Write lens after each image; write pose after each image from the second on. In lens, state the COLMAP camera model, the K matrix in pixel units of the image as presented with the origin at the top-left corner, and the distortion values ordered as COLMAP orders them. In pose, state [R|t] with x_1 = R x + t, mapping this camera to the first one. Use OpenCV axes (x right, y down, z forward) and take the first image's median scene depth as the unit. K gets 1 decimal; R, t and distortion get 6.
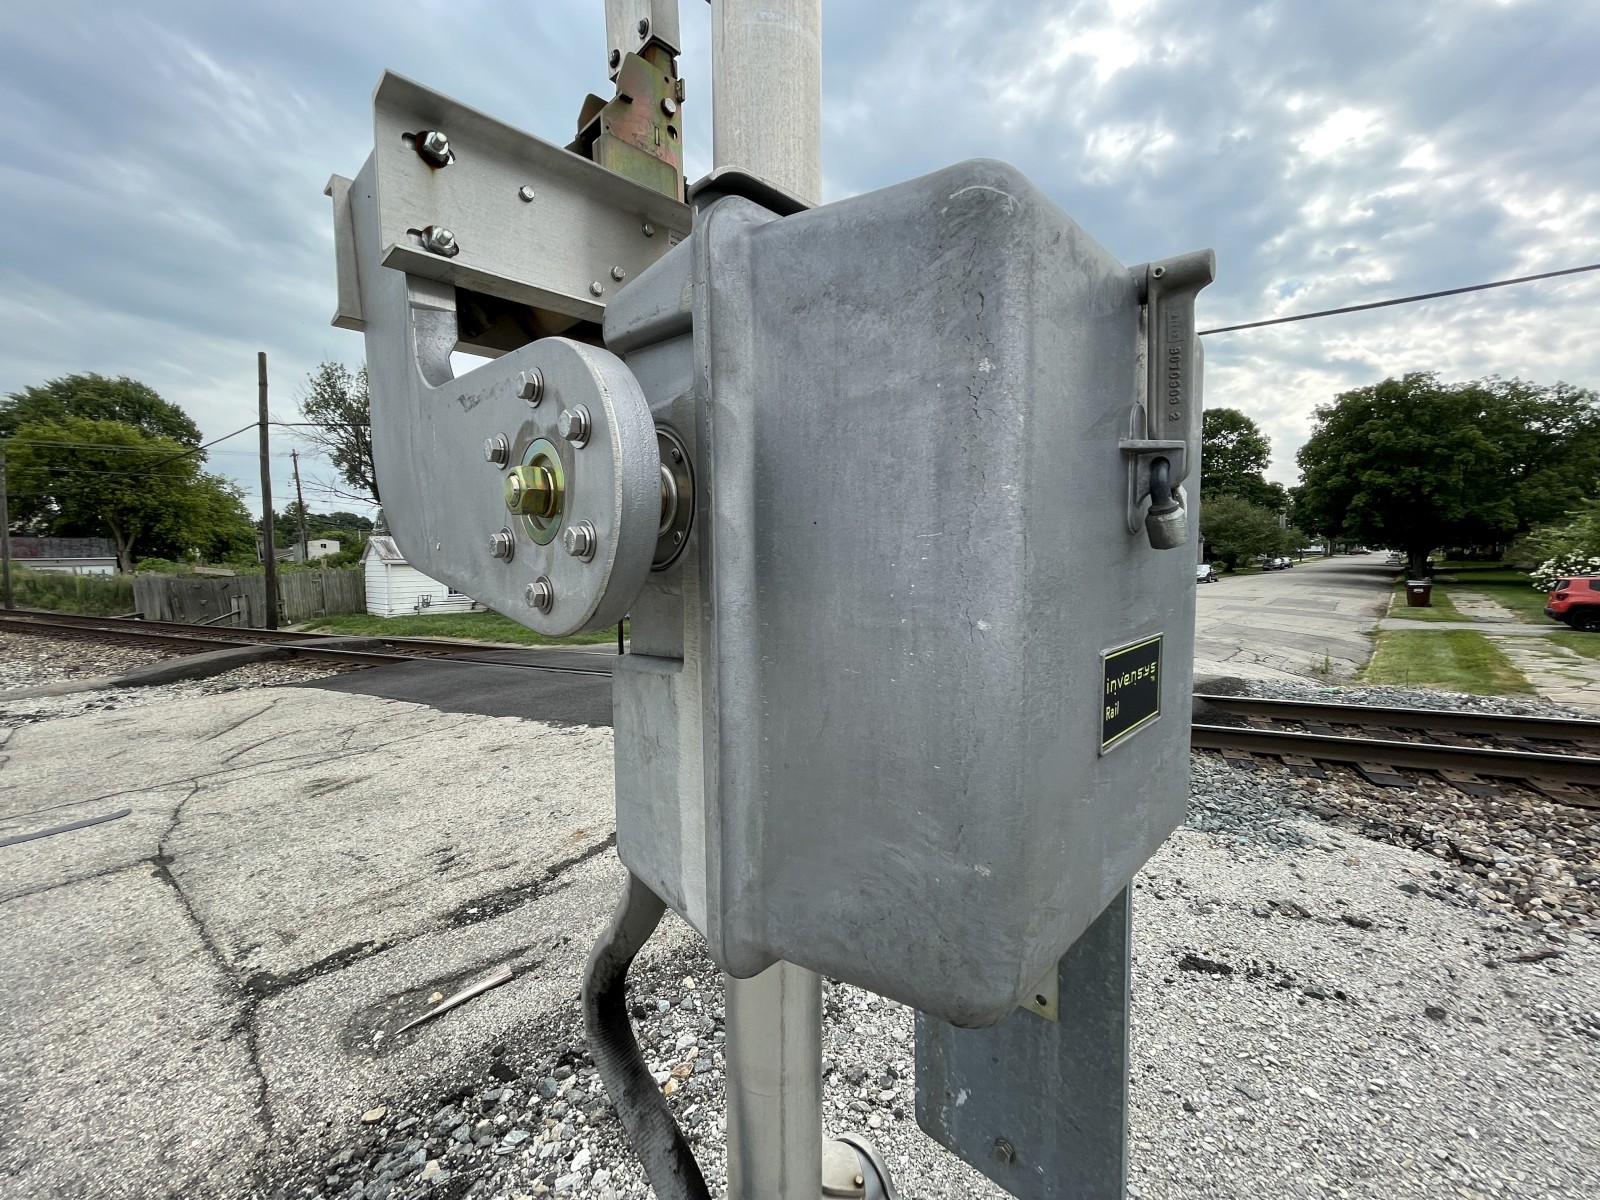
lens RADIAL K [[653.1, 0, 800.0], [0, 653.1, 600.0], [0, 0, 1]] dist [-0.001430, 0.000395]
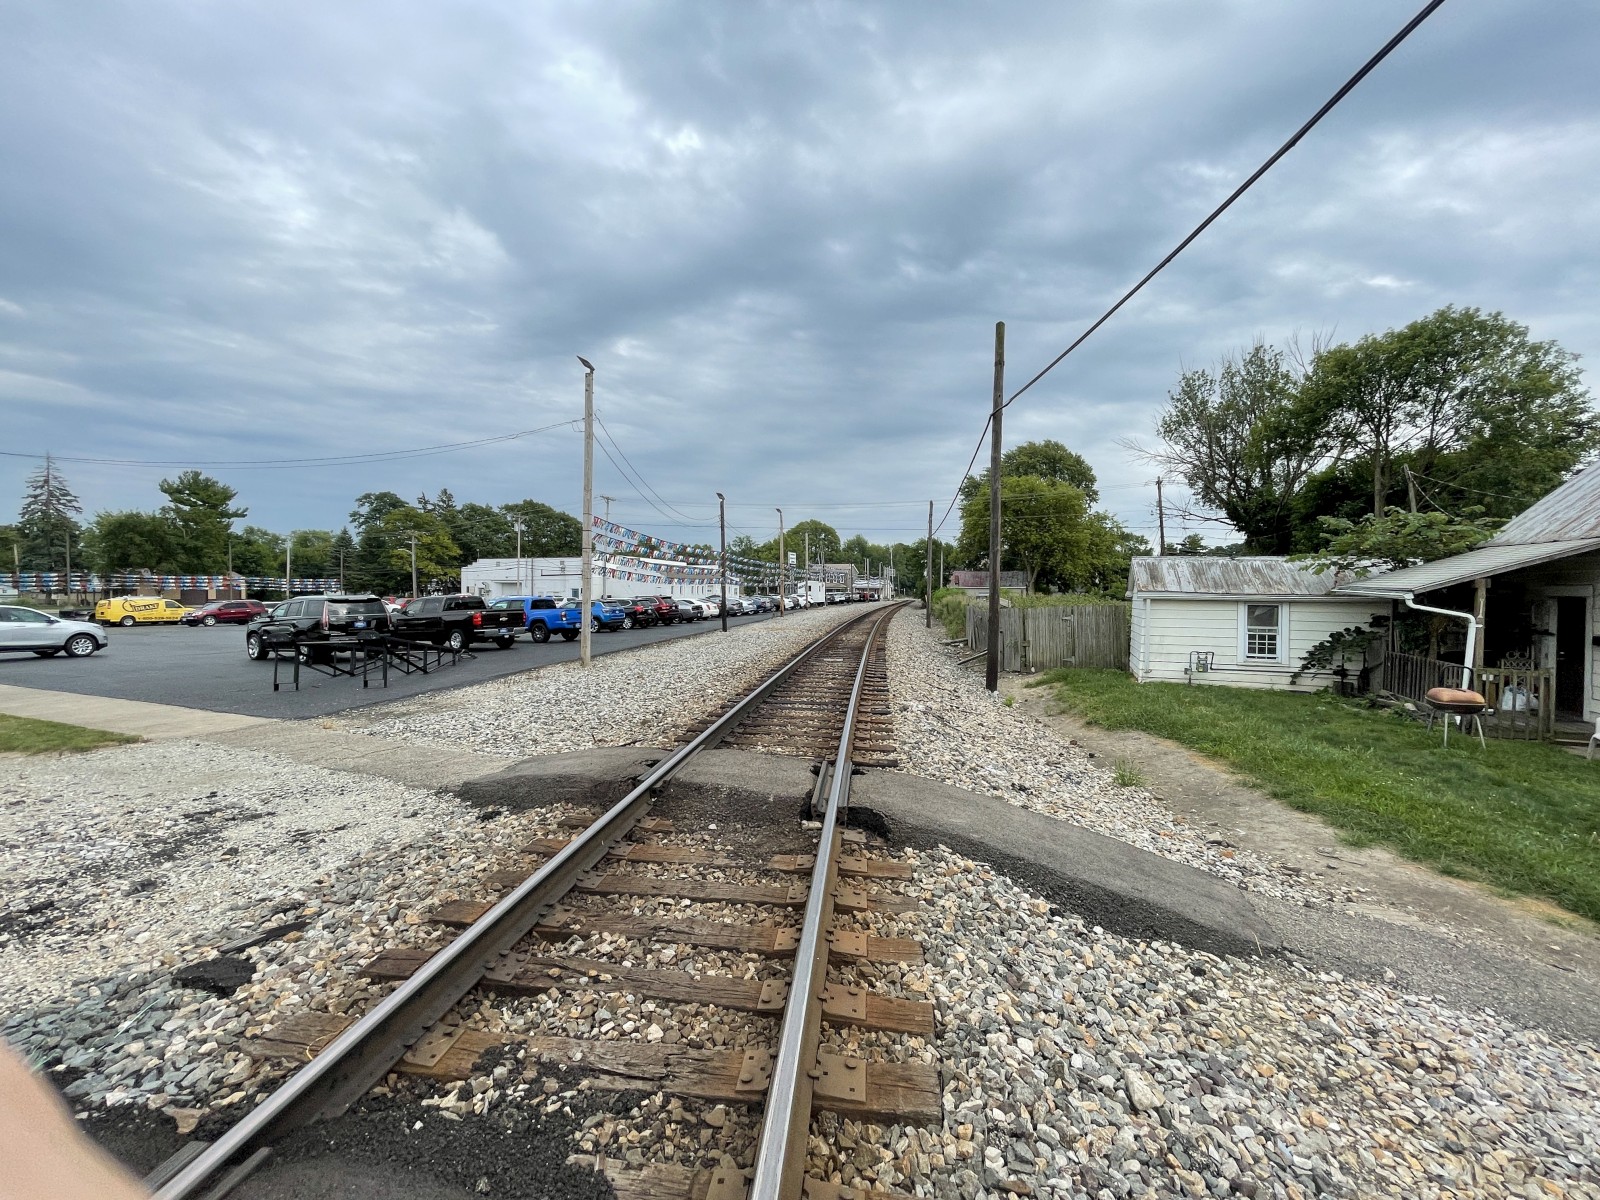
lens RADIAL K [[653.3, 0, 810.5], [0, 653.3, 590.4], [0, 0, 1]] dist [-0.002516, -0.000188]
pose [[0.363095, 0.011072, -0.931686, -0.063354], [-0.070758, 0.997370, -0.015724, -0.011774], [0.929062, 0.071634, 0.362923, 0.187744]]
